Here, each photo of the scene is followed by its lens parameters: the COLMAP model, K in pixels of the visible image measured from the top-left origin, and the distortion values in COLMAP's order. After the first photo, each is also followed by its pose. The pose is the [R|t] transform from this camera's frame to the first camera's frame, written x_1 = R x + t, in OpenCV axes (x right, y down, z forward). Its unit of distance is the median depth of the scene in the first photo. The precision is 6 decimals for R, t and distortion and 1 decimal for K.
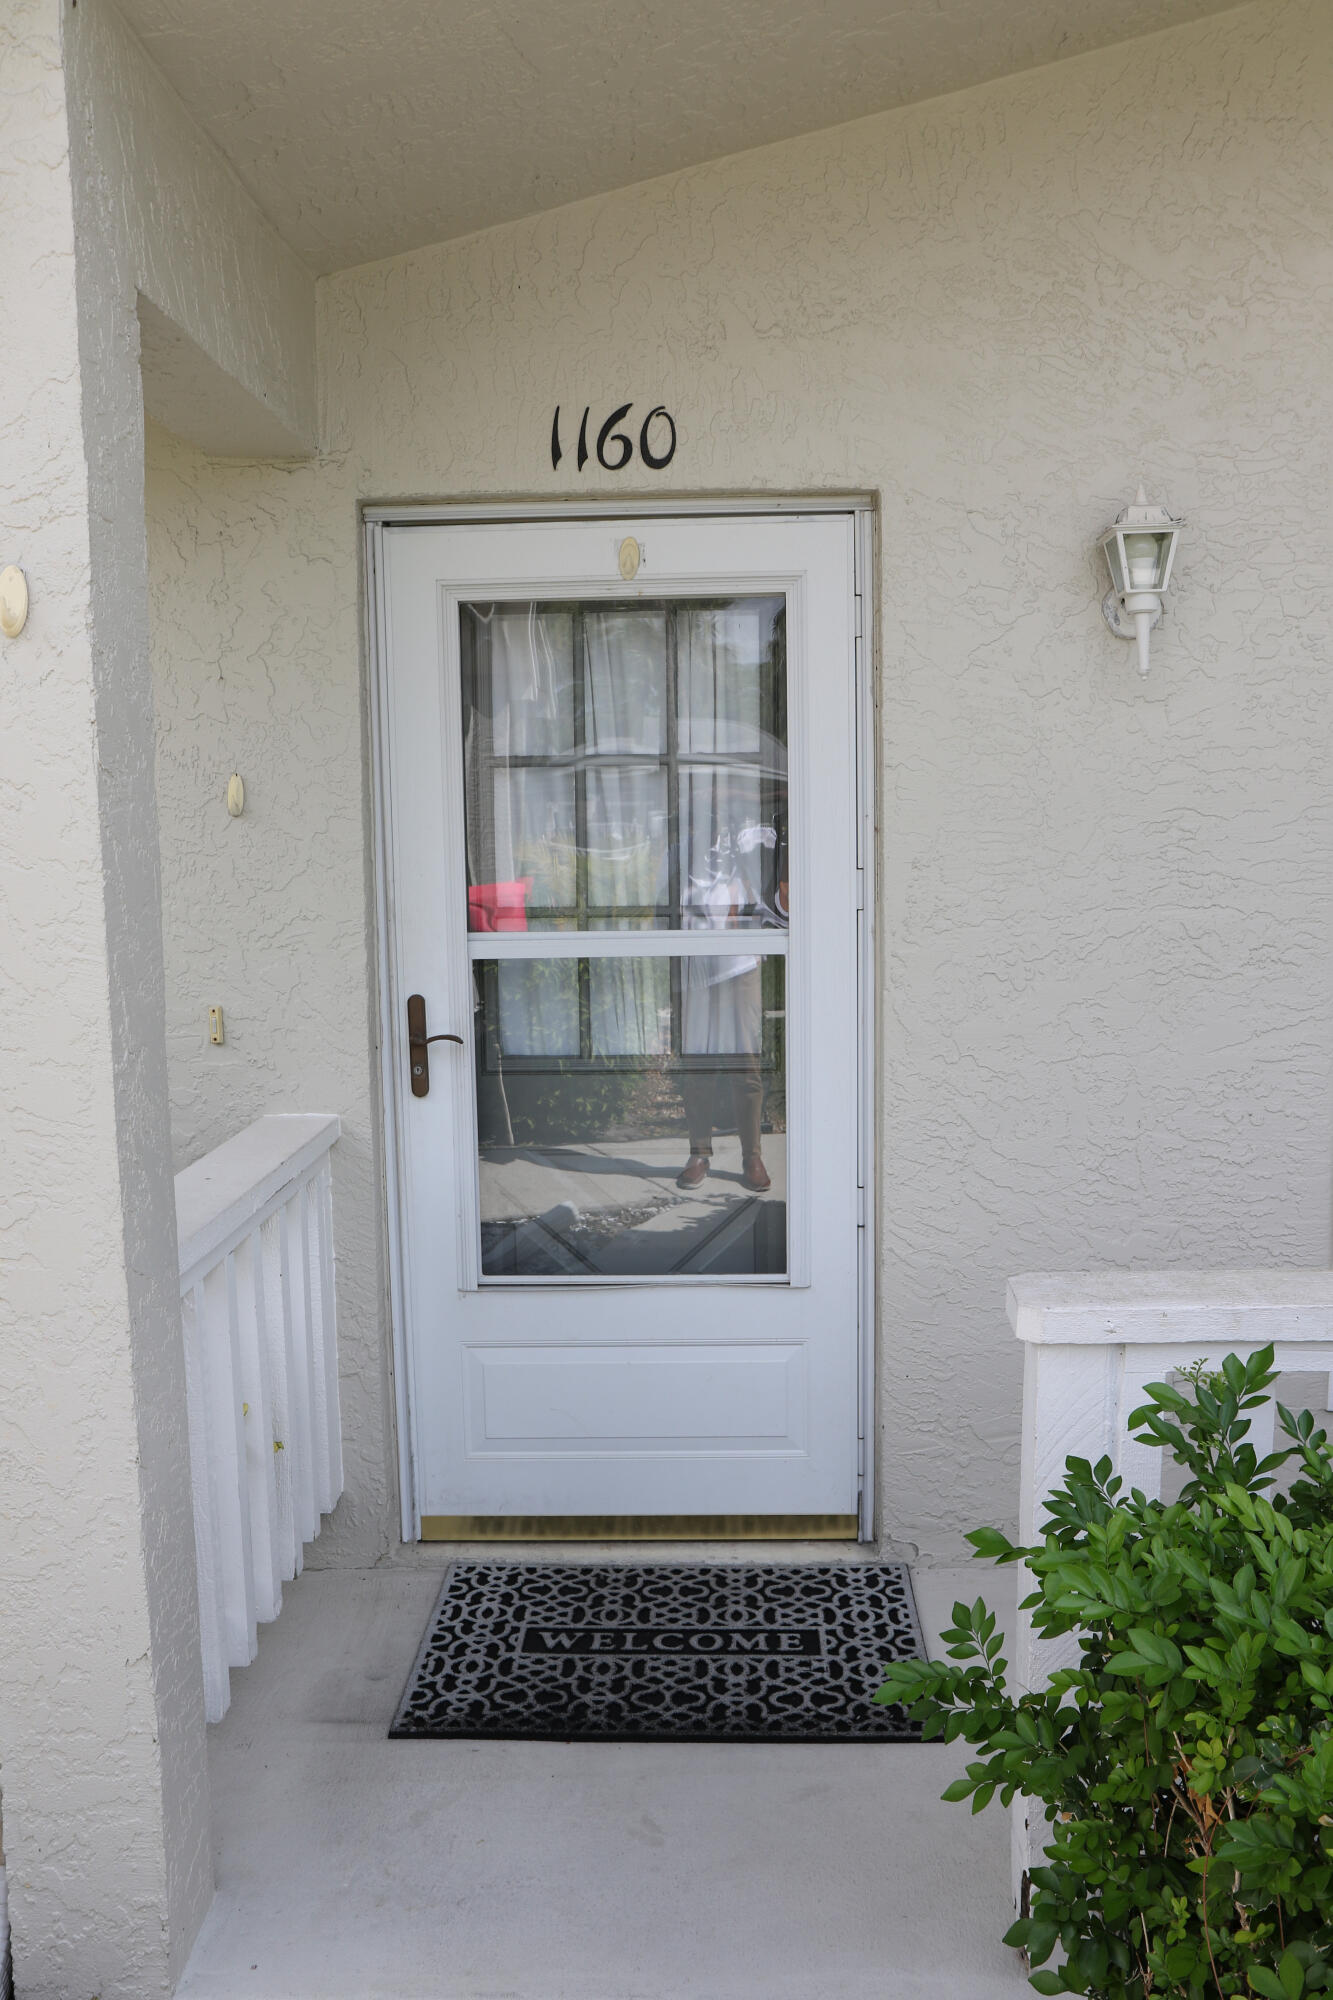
lens RADIAL K [[1647.1, 0, 662.4], [0, 1647.1, 1005.1], [0, 0, 1]] dist [-0.039368, 0.041451]
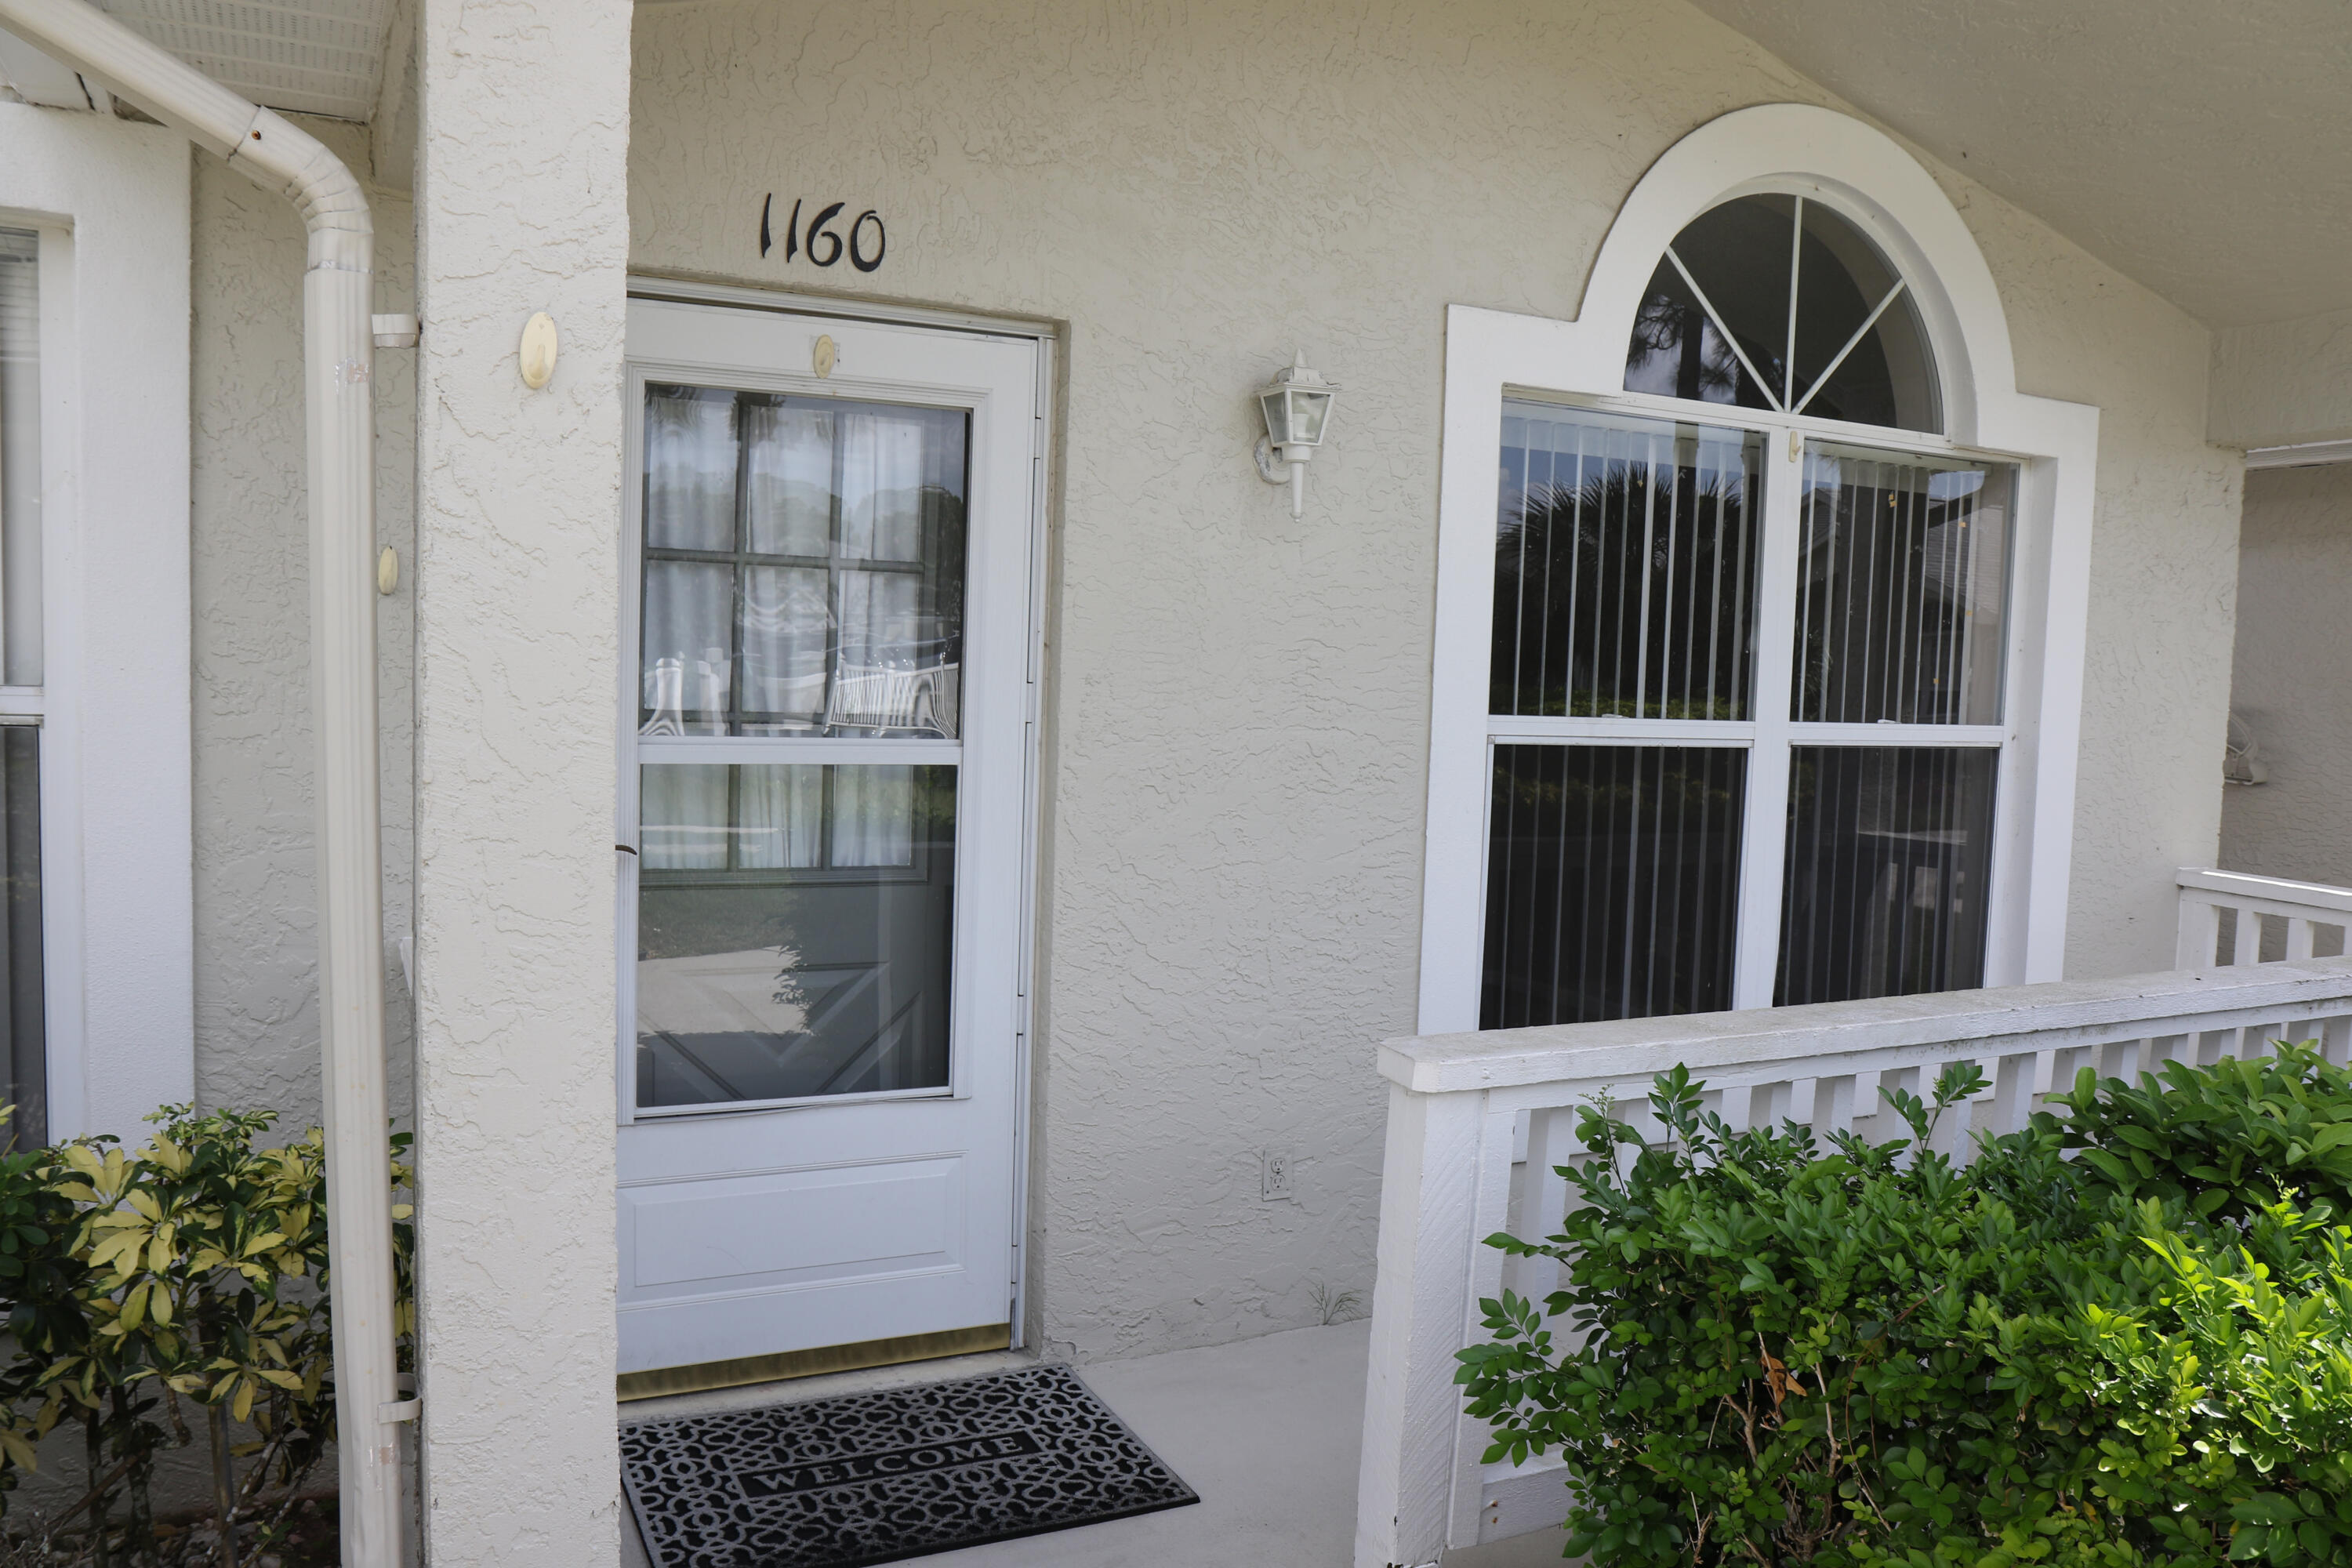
lens RADIAL K [[1775.7, 0, 1177.9], [0, 1775.7, 777.2], [0, 0, 1]] dist [-0.066811, 0.030823]
pose [[0.885749, 0.015667, 0.463901, -0.318055], [0.001951, 0.999296, -0.037474, 0.018064], [-0.464161, 0.034098, 0.885094, -0.018242]]
